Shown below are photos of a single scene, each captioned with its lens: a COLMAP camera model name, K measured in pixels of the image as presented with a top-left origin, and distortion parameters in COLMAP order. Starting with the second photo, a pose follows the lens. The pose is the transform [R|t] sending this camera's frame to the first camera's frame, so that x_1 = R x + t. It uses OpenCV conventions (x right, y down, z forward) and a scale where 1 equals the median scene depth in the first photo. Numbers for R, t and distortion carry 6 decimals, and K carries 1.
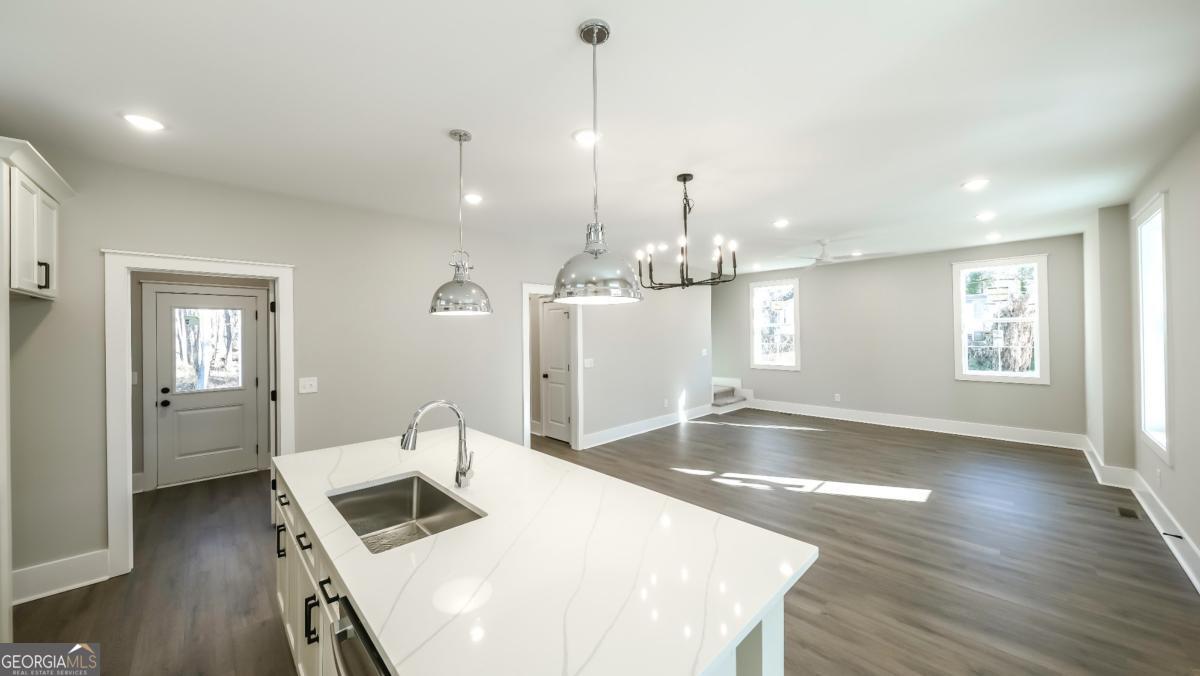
lens RADIAL K [[428.3, 0, 576.7], [0, 428.3, 332.1], [0, 0, 1]] dist [-0.009822, -0.000469]
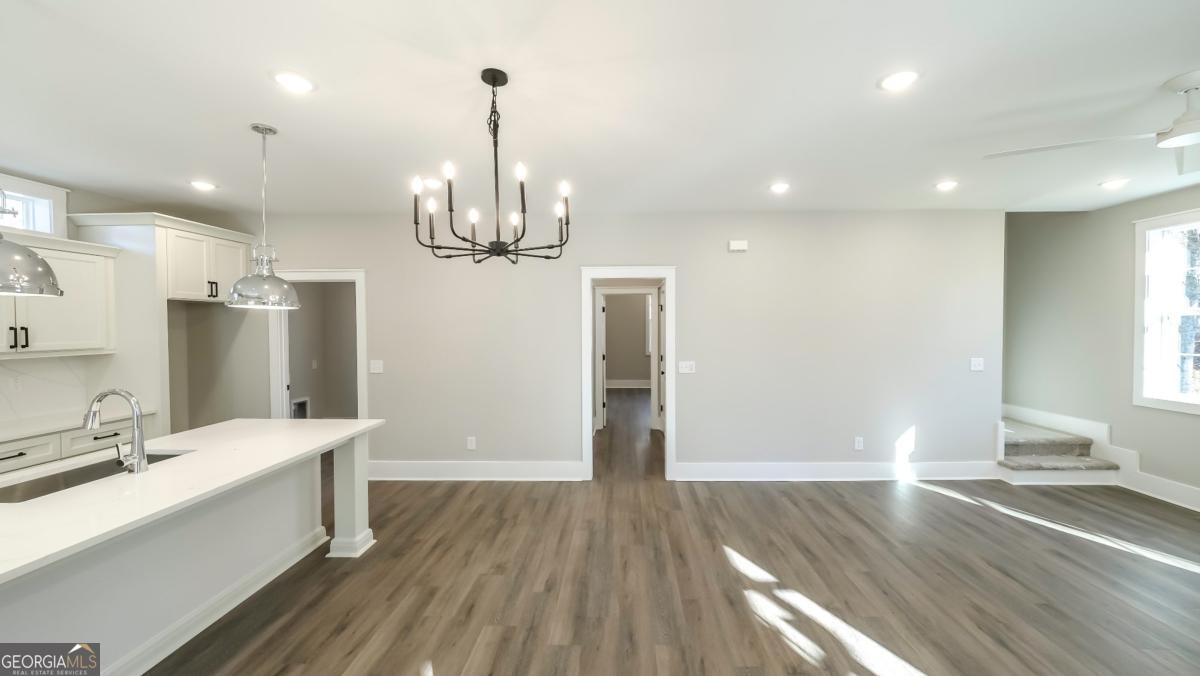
lens RADIAL K [[428.3, 0, 617.3], [0, 428.3, 332.6], [0, 0, 1]] dist [-0.009822, -0.000469]
pose [[0.723319, 0.025866, -0.690030, 0.756688], [-0.008750, 0.999561, 0.028297, -0.014718], [0.690459, -0.014430, 0.723228, 0.631297]]
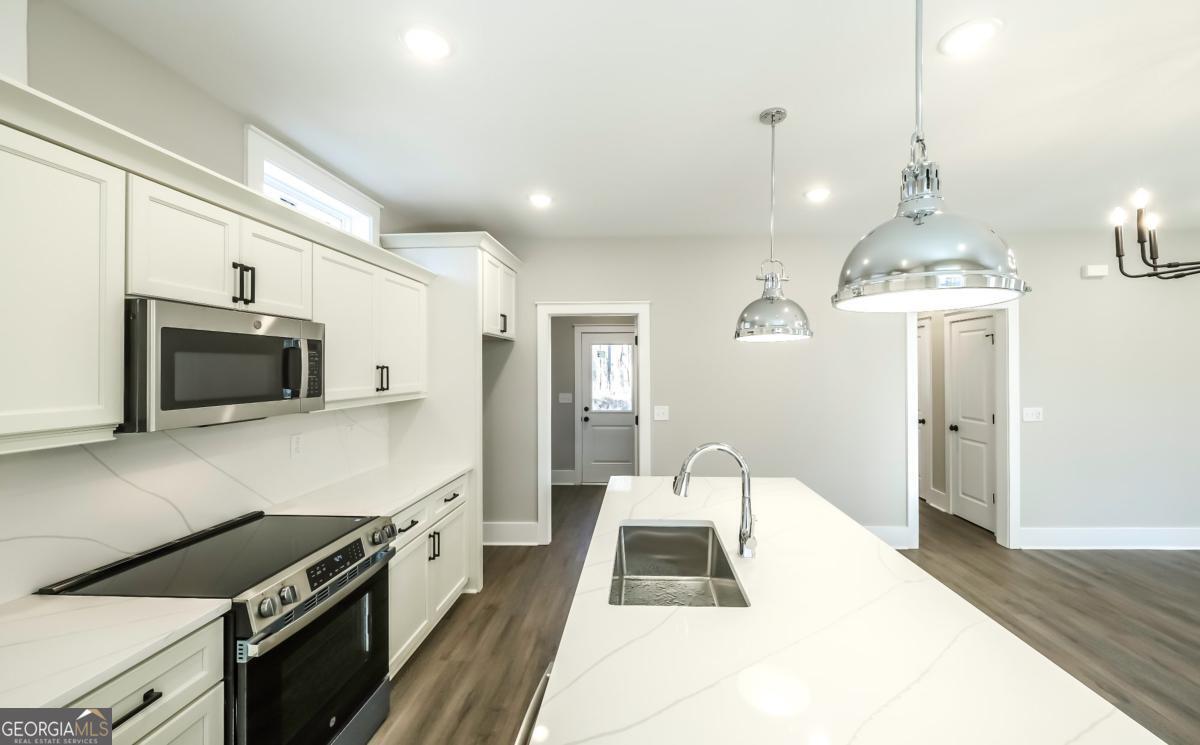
lens RADIAL K [[451.6, 0, 622.5], [0, 451.6, 366.4], [0, 0, 1]] dist [-0.006026, -0.000574]
pose [[0.703319, 0.005370, -0.710854, 0.100704], [-0.006259, 0.999979, 0.001361, 0.007483], [0.710847, 0.003492, 0.703338, 0.156180]]
